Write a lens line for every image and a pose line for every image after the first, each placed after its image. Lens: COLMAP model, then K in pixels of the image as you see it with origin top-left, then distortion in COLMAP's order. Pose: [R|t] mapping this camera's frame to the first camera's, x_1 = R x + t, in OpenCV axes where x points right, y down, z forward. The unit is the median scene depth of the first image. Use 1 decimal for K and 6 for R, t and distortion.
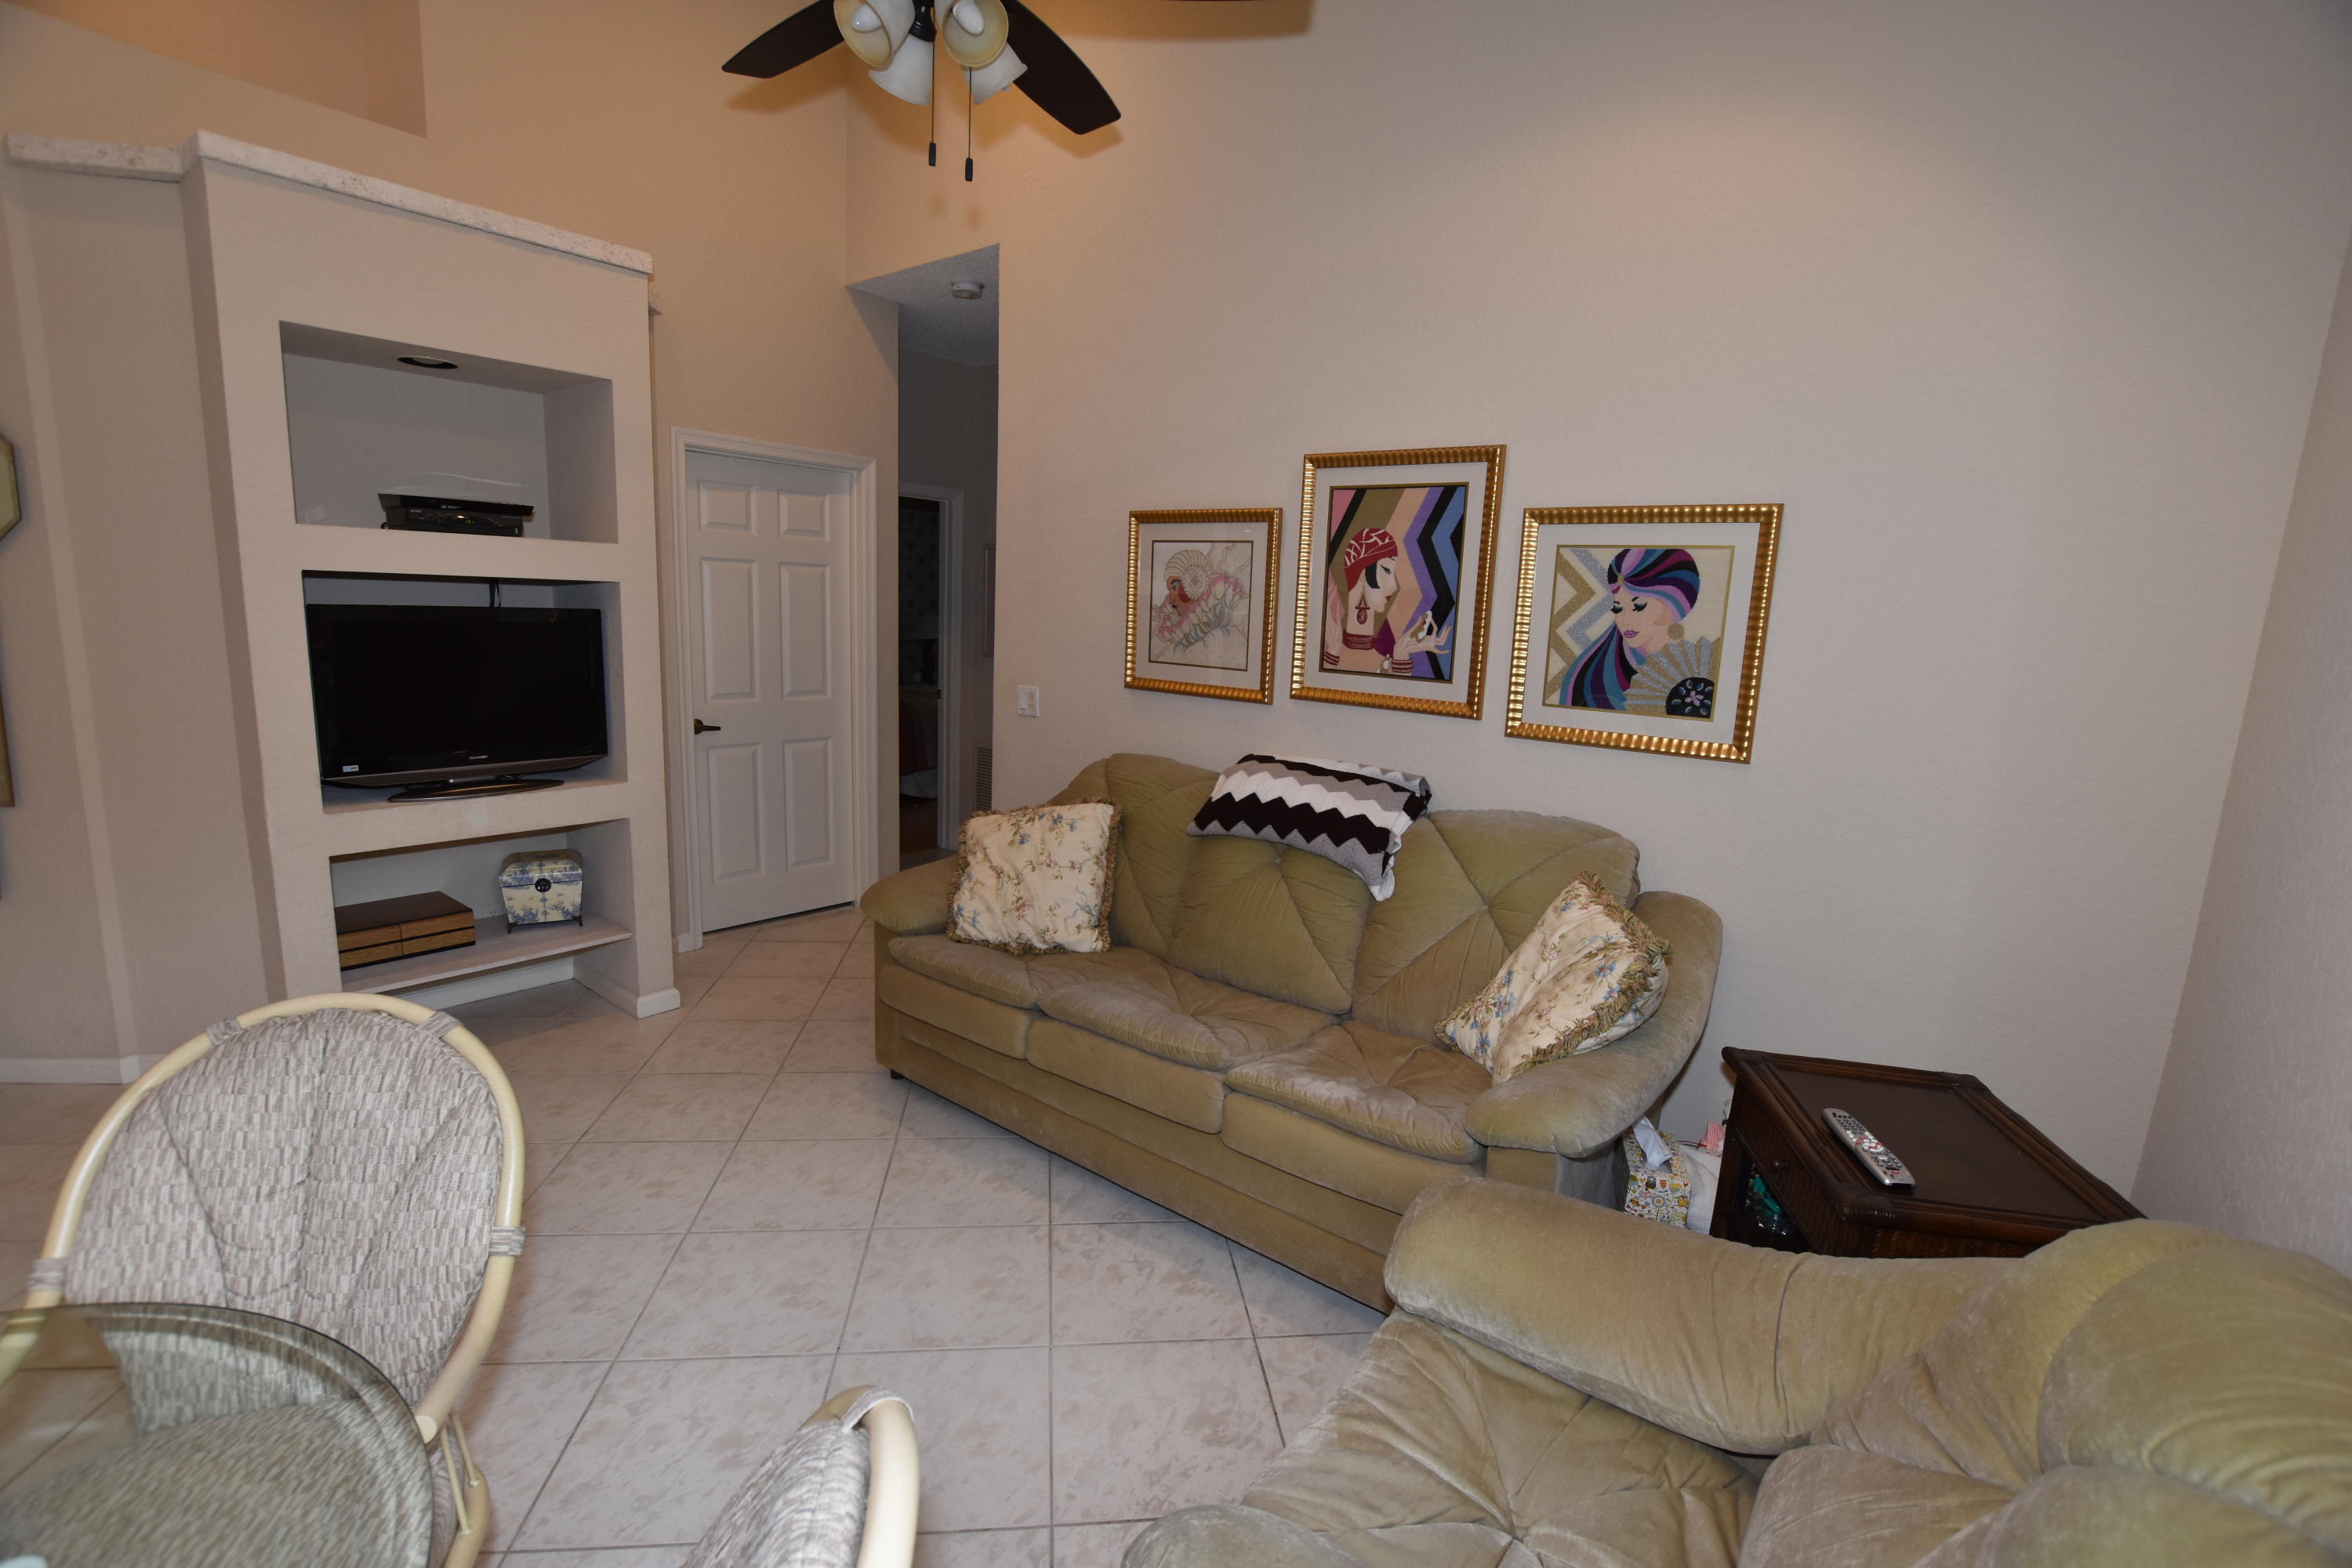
lens RADIAL K [[1038.4, 0, 1177.4], [0, 1038.4, 792.3], [0, 0, 1]] dist [-0.032321, 0.004621]
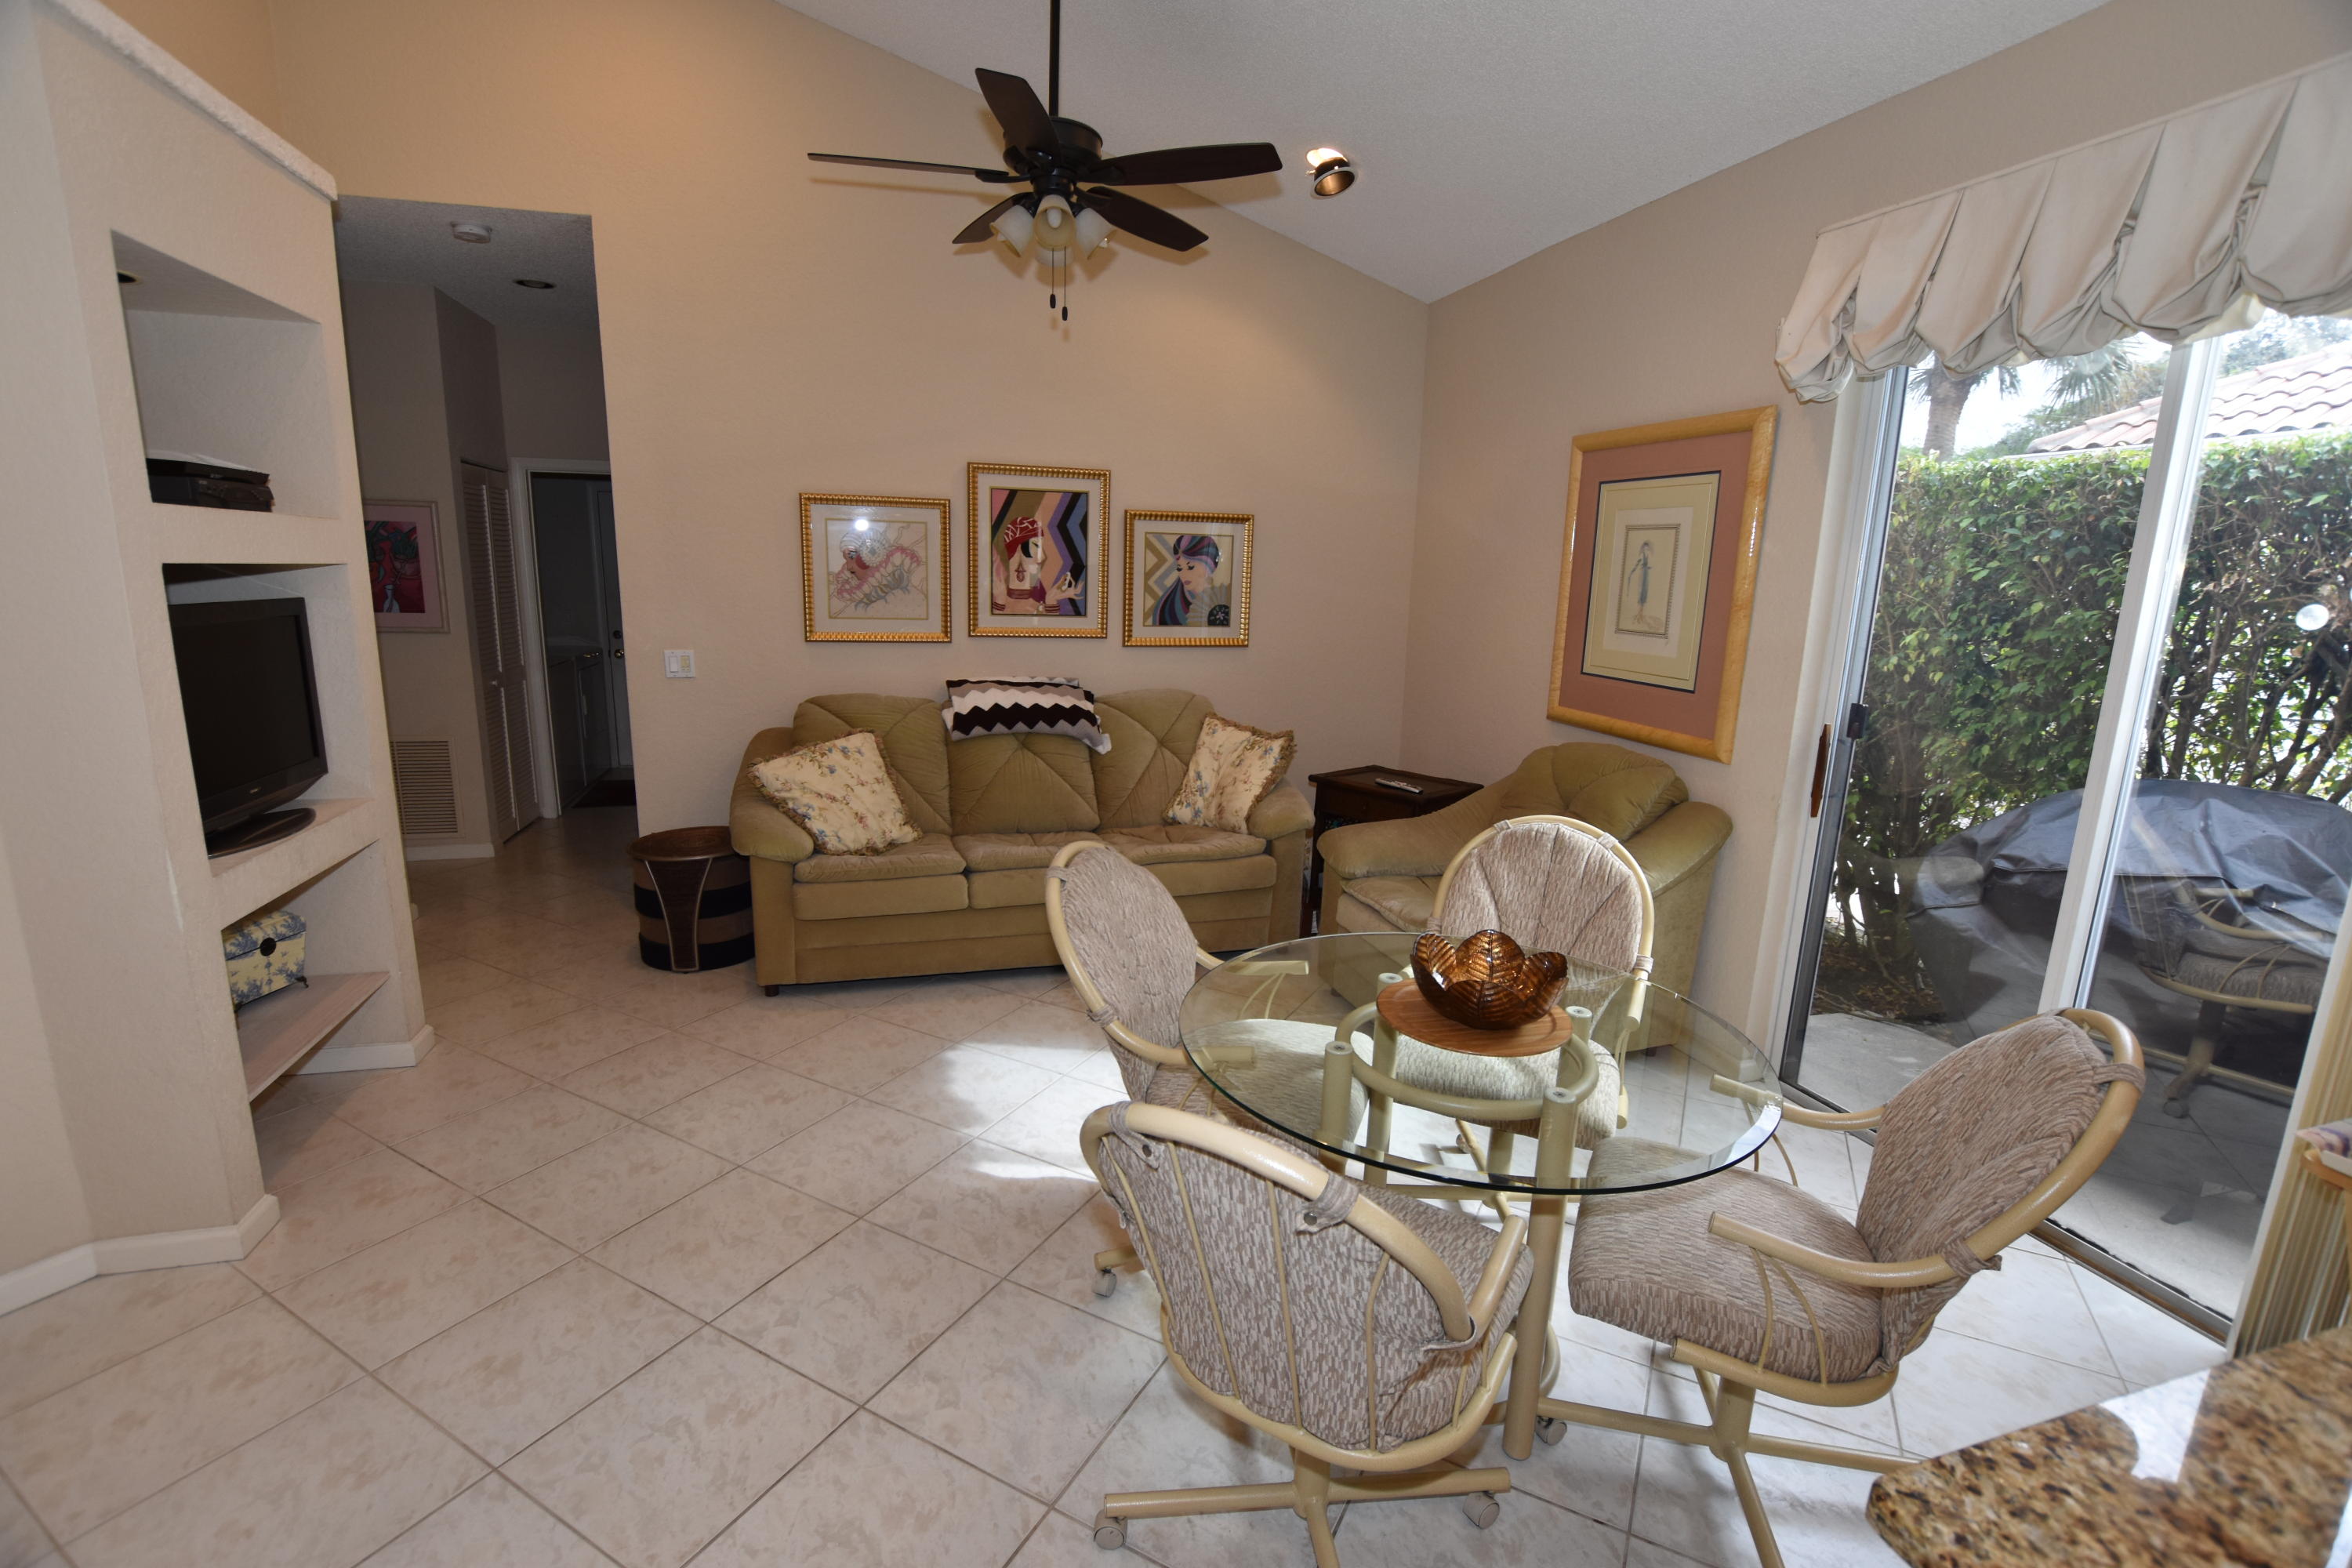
lens RADIAL K [[1038.4, 0, 1177.4], [0, 1038.4, 792.3], [0, 0, 1]] dist [-0.032321, 0.004621]
pose [[0.582079, -0.196029, 0.789149, -0.937959], [0.146074, 0.979926, 0.135675, -0.036615], [-0.799904, 0.036300, 0.599029, -0.056451]]
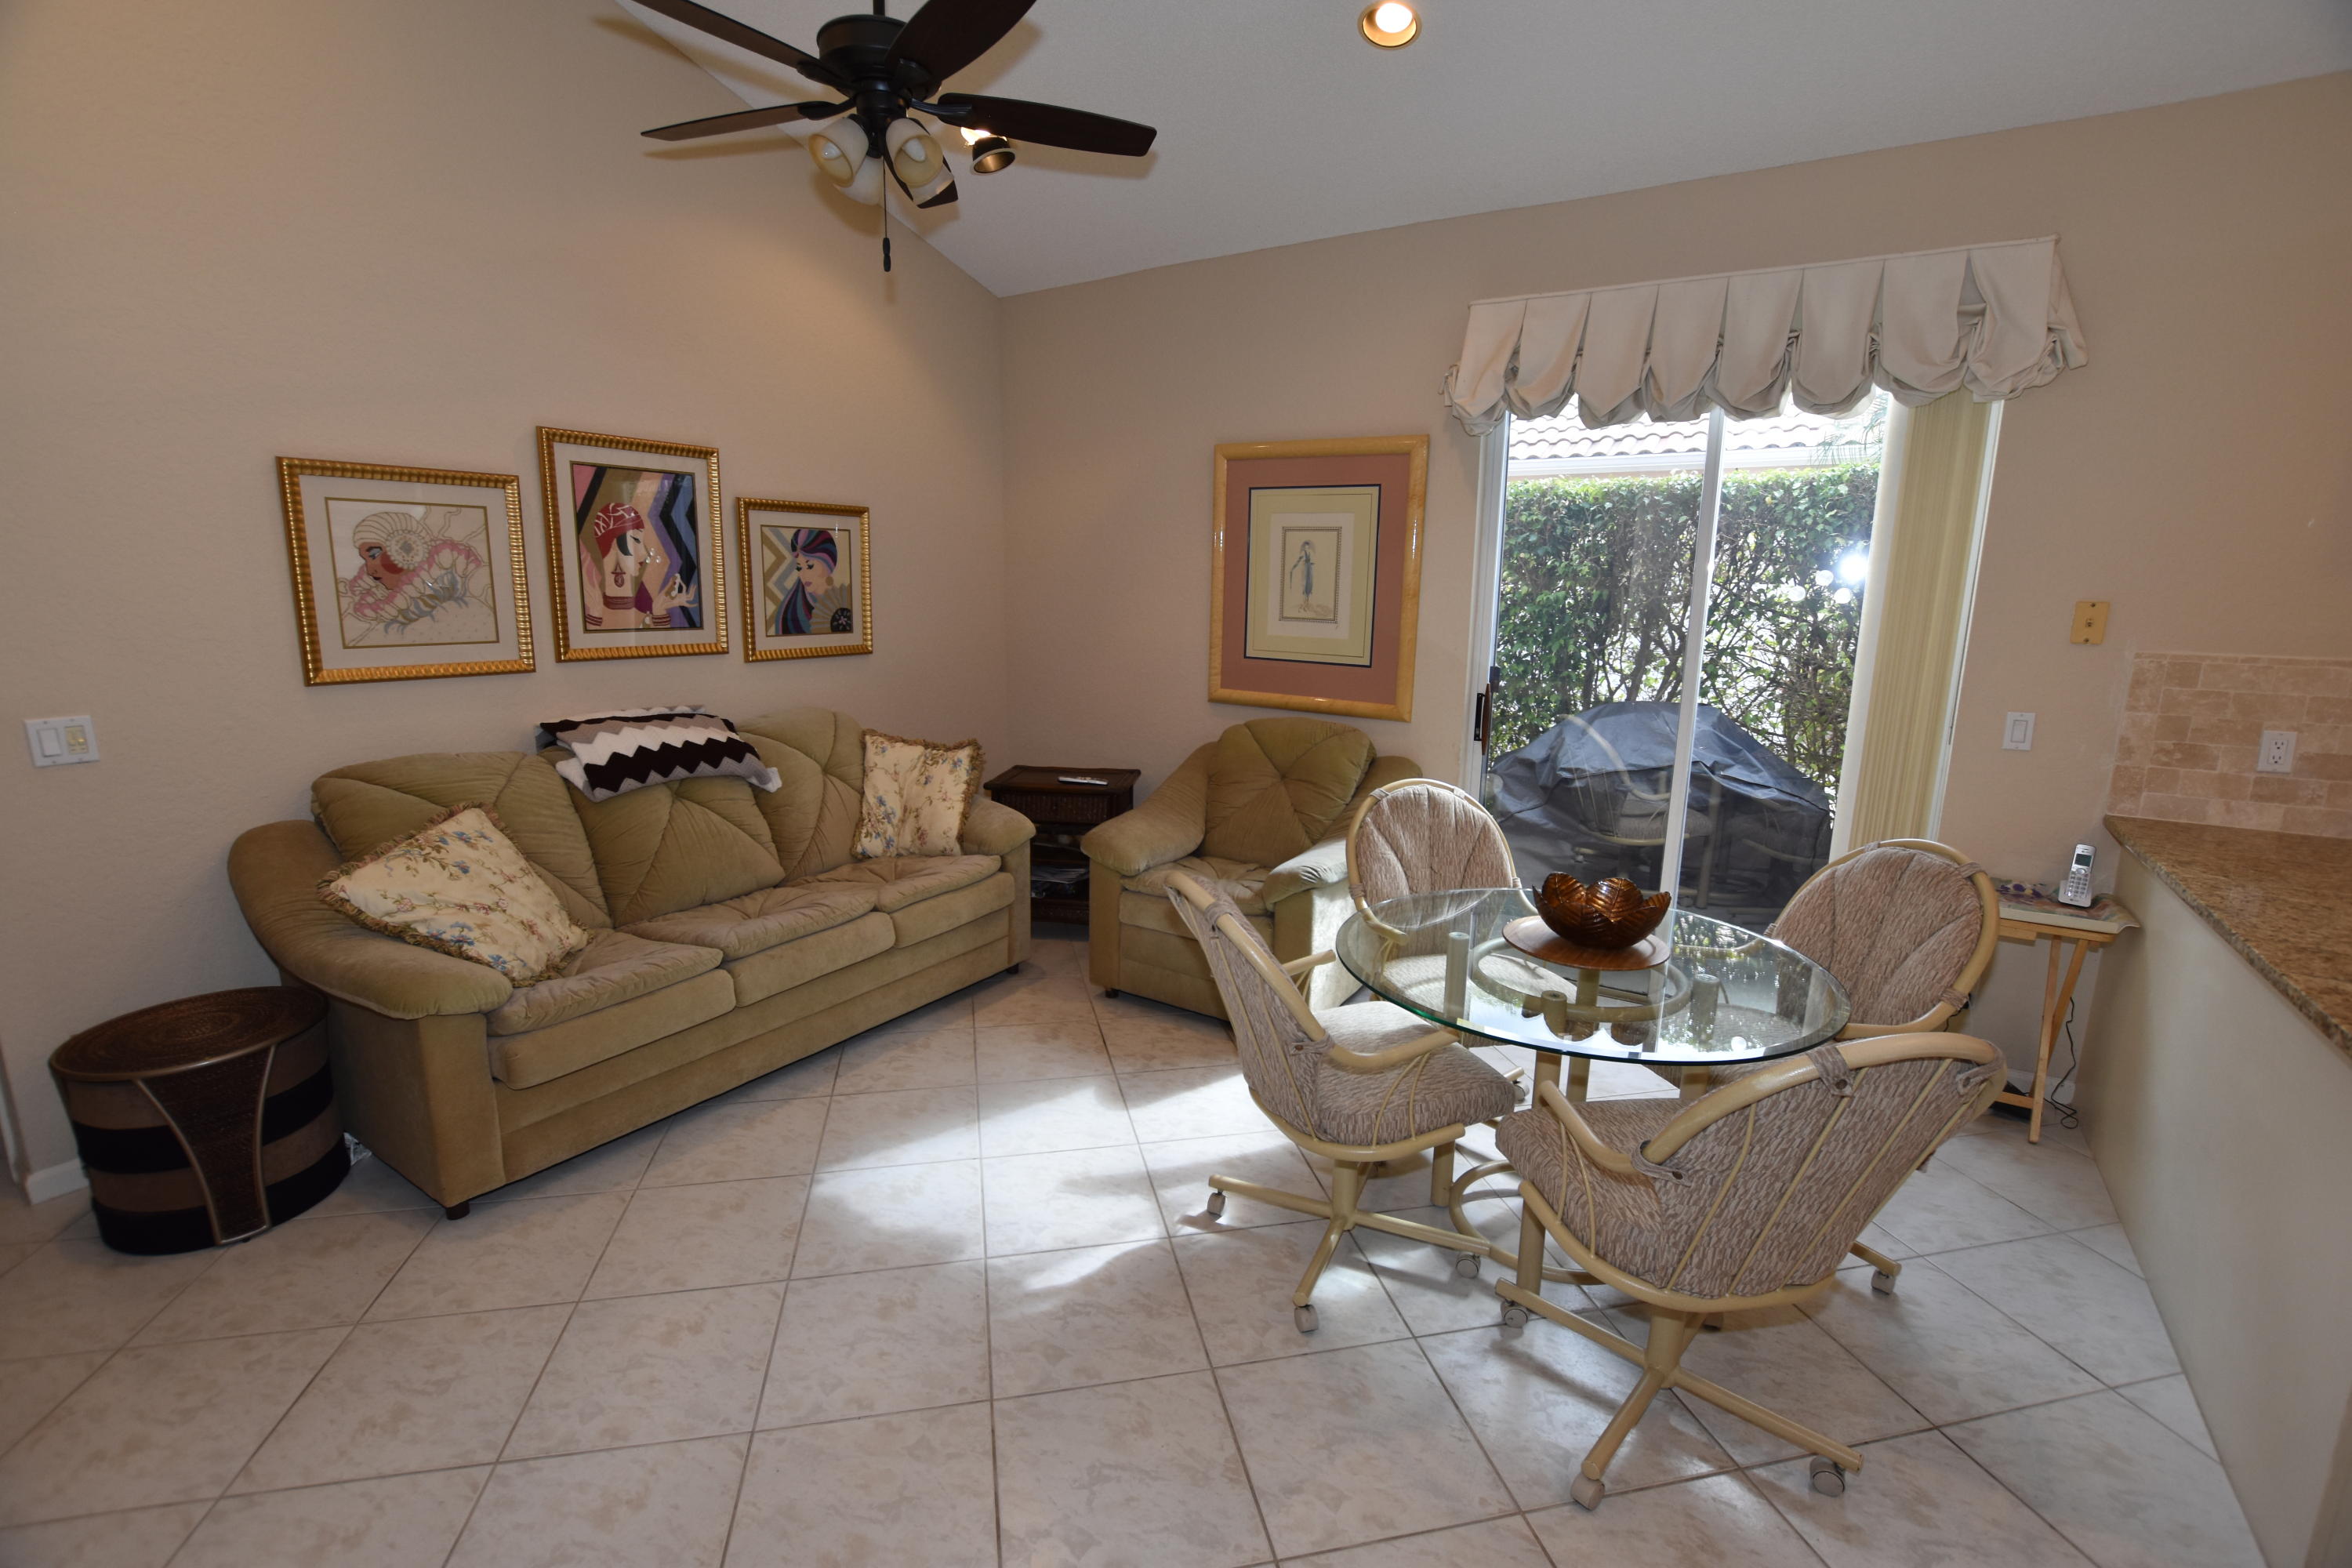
lens RADIAL K [[1038.4, 0, 1177.4], [0, 1038.4, 792.3], [0, 0, 1]] dist [-0.032321, 0.004621]
pose [[-0.084016, -0.241607, 0.966730, -1.042703], [0.160865, 0.954147, 0.252442, -0.136291], [-0.983394, 0.176722, -0.041297, 0.492491]]
